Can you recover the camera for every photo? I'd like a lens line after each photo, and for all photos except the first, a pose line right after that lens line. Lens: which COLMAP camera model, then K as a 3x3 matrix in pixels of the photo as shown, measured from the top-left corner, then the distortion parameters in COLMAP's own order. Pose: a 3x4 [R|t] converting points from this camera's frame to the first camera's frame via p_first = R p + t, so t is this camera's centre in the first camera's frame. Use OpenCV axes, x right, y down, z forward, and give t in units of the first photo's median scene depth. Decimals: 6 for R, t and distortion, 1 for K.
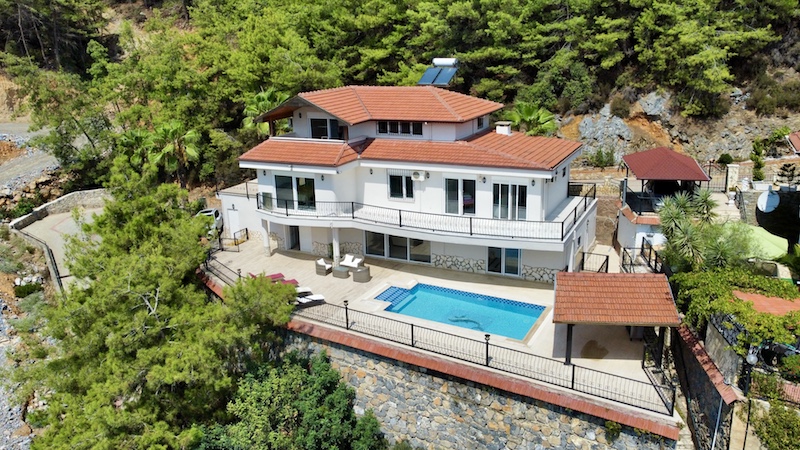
lens RADIAL K [[498.2, 0, 435.3], [0, 498.2, 208.6], [0, 0, 1]] dist [-0.000807, 0.000441]
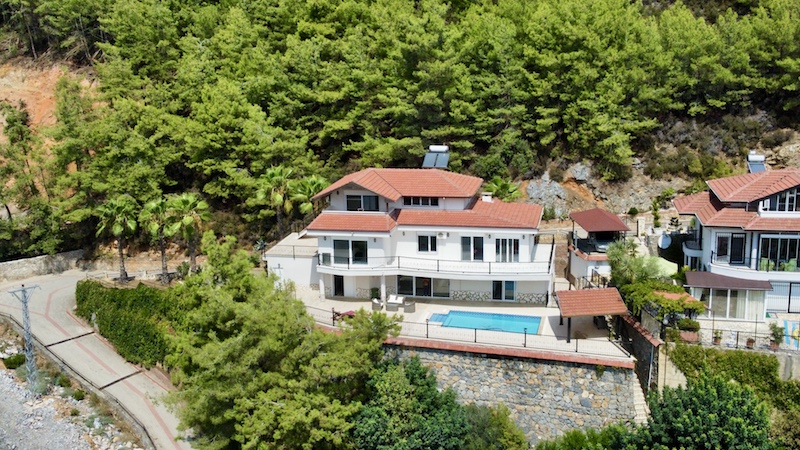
lens RADIAL K [[605.1, 0, 400.0], [0, 605.1, 225.0], [0, 0, 1]] dist [0.002490, -0.001673]
pose [[0.981551, -0.044408, 0.185970, -0.452418], [0.055051, 0.997105, -0.052456, -0.011082], [-0.183102, 0.061726, 0.981154, -0.649996]]
